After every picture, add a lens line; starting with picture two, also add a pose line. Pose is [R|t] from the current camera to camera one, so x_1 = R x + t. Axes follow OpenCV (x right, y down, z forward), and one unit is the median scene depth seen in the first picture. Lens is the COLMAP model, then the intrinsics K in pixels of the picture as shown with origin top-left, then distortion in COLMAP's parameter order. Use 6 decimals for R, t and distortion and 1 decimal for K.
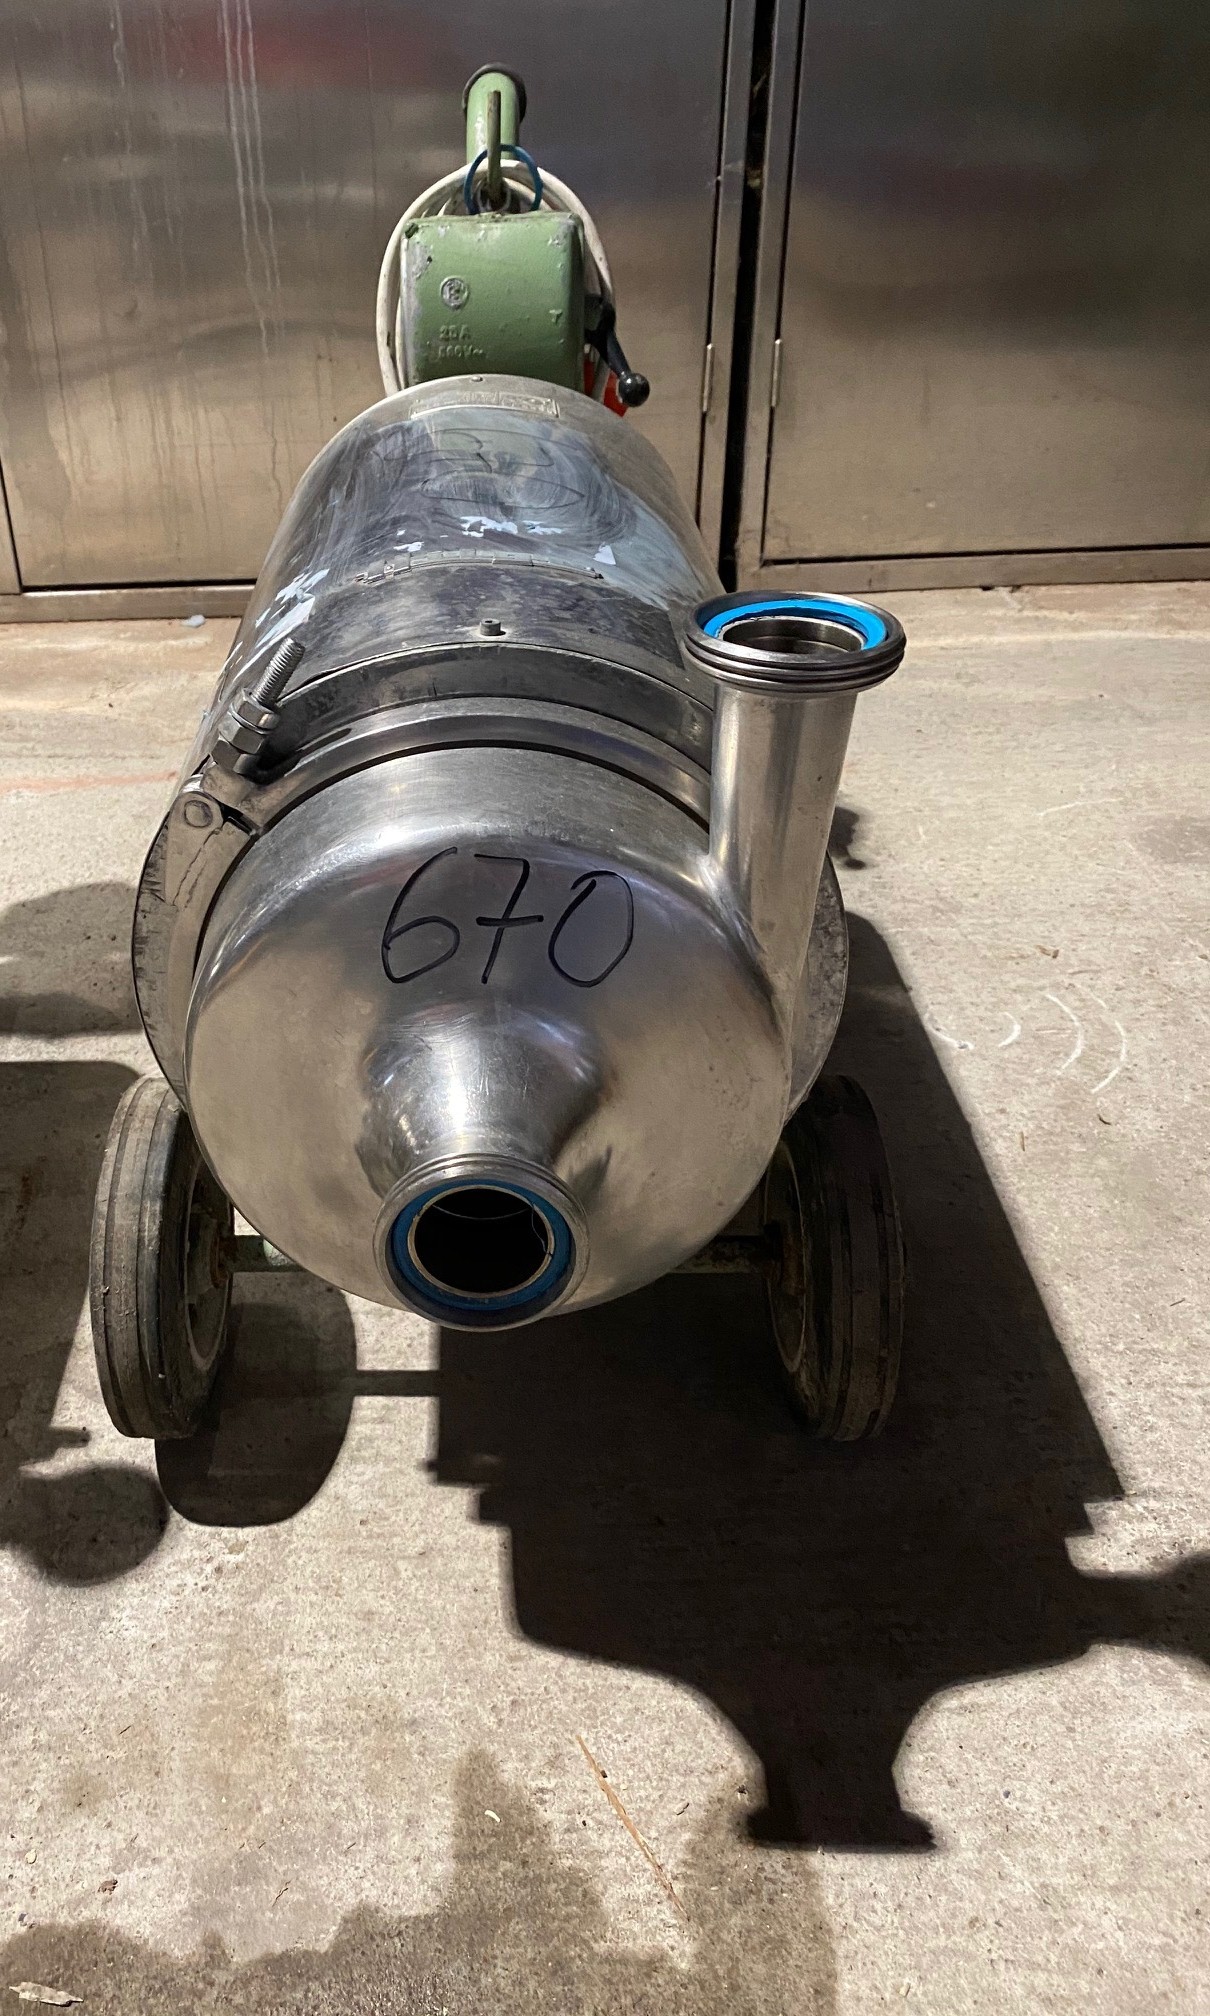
lens RADIAL K [[1519.3, 0, 458.8], [0, 1519.3, 946.7], [0, 0, 1]] dist [-0.004778, 0.004842]
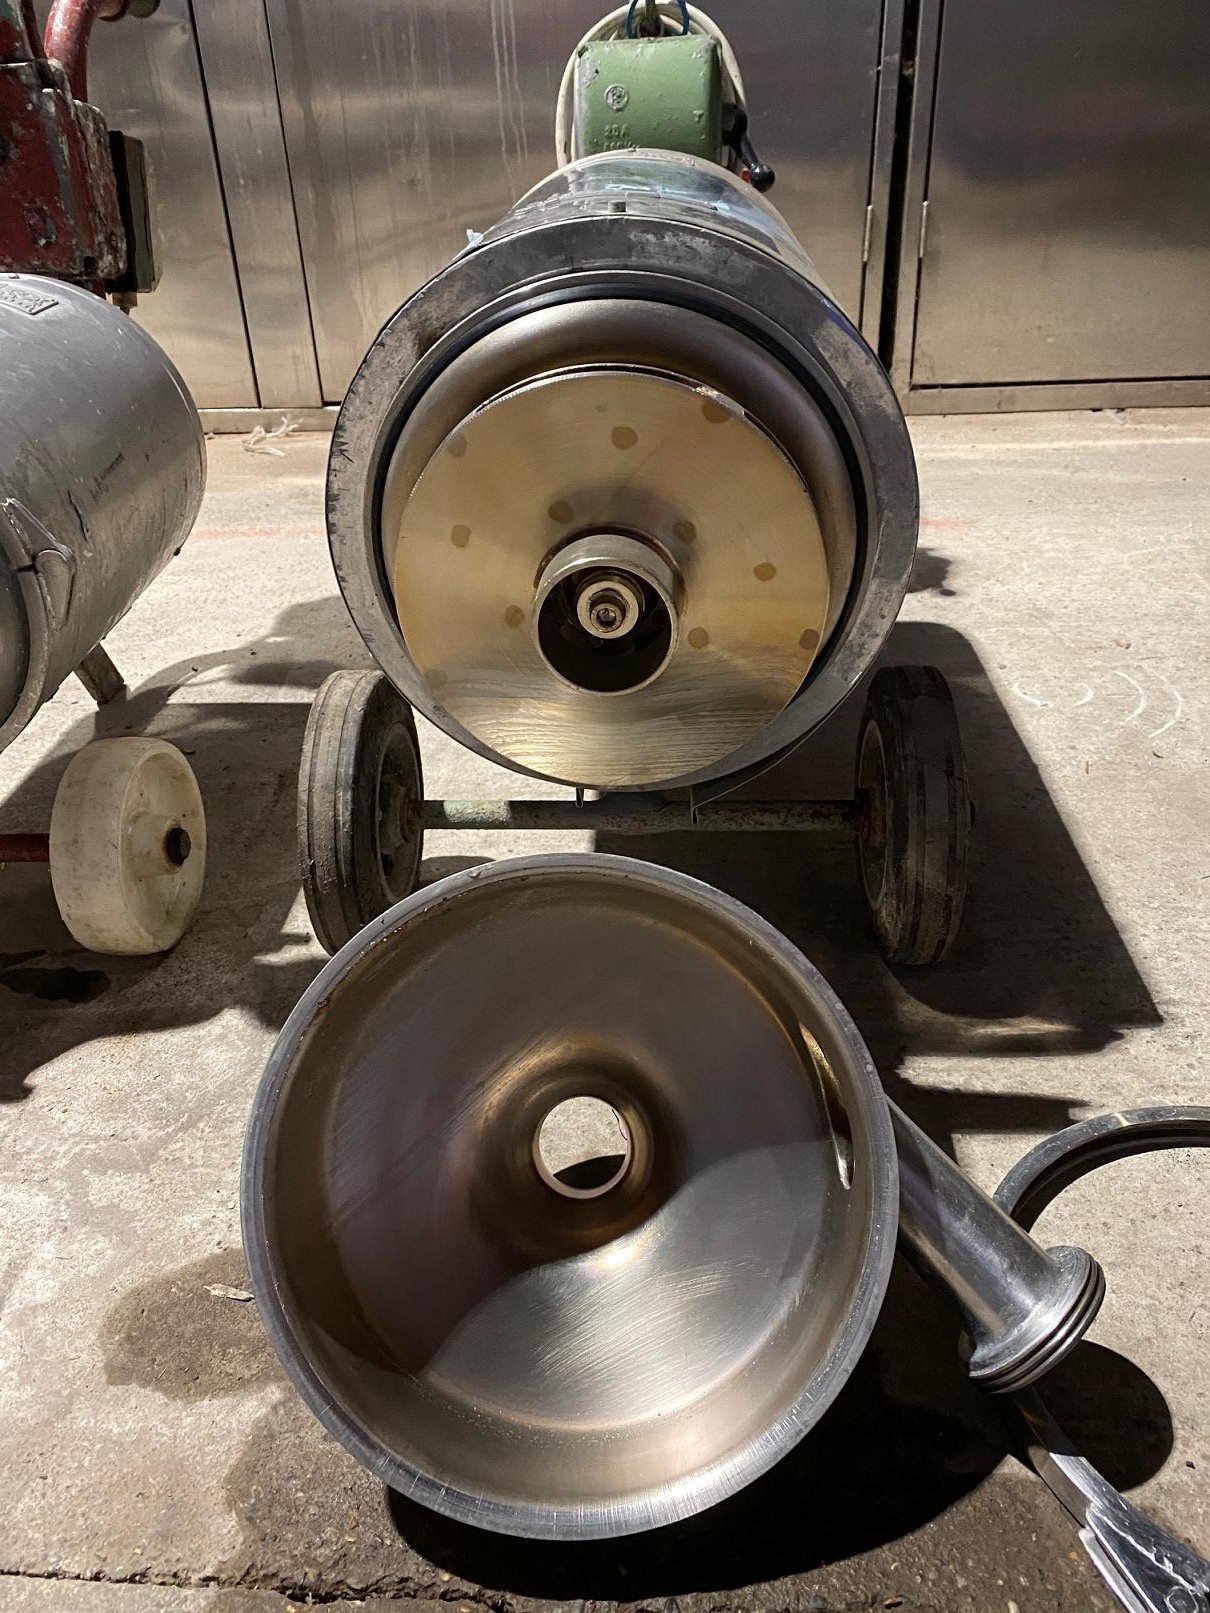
lens RADIAL K [[1213.5, 0, 610.3], [0, 1213.5, 765.5], [0, 0, 1]] dist [-0.005013, 0.002426]
pose [[0.997469, 0.027320, -0.065649, 0.041610], [-0.028672, 0.999394, -0.019741, 0.119259], [0.065070, 0.021573, 0.997647, 0.006346]]
